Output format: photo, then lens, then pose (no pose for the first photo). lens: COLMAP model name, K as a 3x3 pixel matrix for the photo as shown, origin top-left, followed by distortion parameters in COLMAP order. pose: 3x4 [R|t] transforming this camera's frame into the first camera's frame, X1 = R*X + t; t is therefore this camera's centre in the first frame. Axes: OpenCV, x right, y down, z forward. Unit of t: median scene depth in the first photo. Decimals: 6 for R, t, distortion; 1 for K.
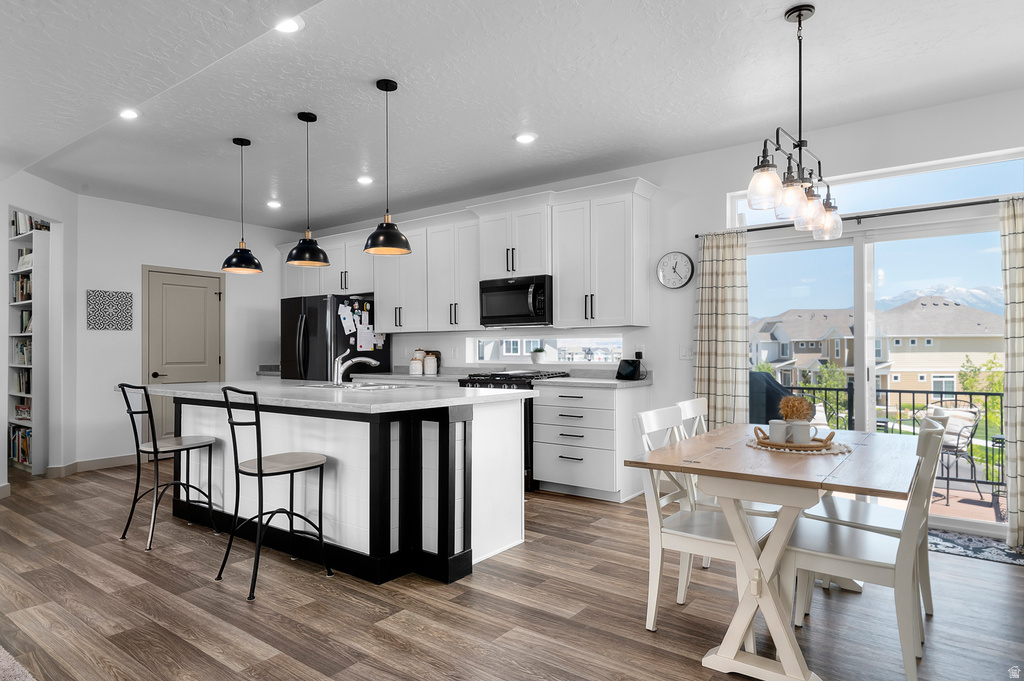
lens RADIAL K [[590.9, 0, 512.0], [0, 590.9, 340.5], [0, 0, 1]] dist [0.004798, 0.000577]
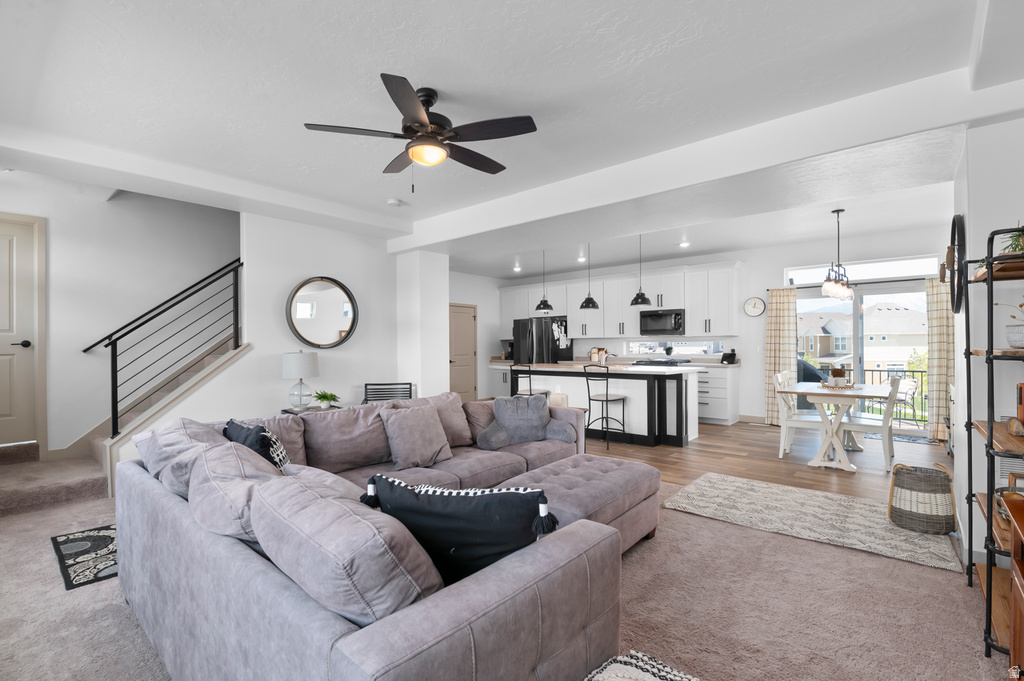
lens RADIAL K [[454.7, 0, 512.0], [0, 454.7, 340.5], [0, 0, 1]] dist [-0.019394, -0.000411]
pose [[0.996956, -0.003149, -0.077906, -0.407380], [0.003647, 0.999974, 0.006248, -0.021888], [0.077885, -0.006513, 0.996941, -0.546630]]
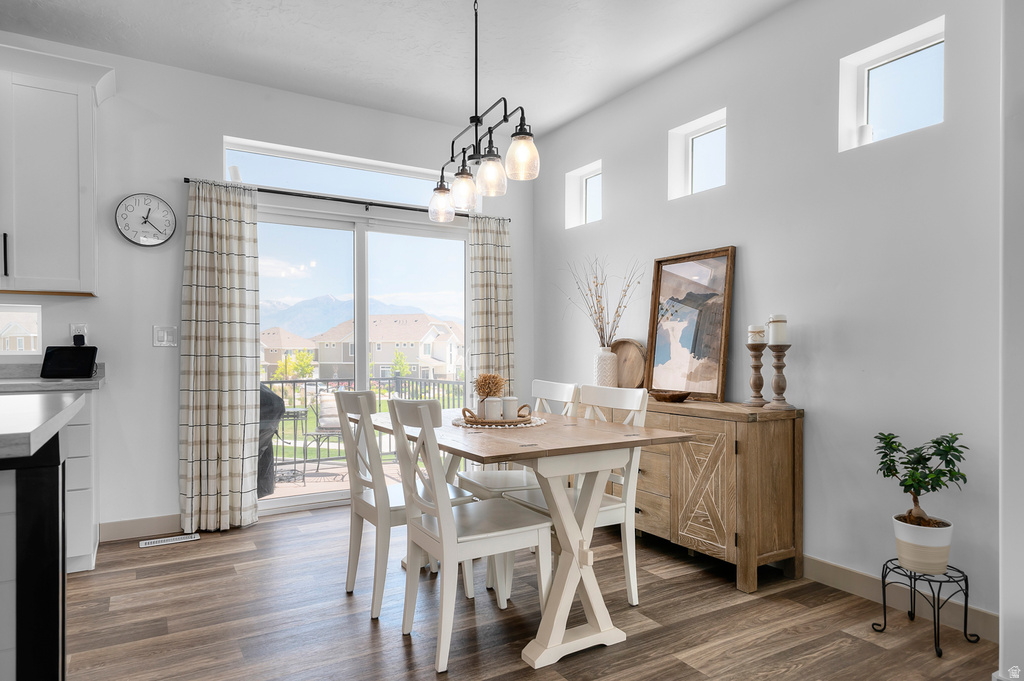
lens RADIAL K [[640.8, 0, 553.6], [0, 640.8, 341.7], [0, 0, 1]] dist [-0.032126, 0.061691]
pose [[0.356539, 0.017369, 0.934119, -0.264429], [-0.013280, 0.999820, -0.013521, 0.030519], [-0.934186, -0.007585, 0.356705, 0.276315]]
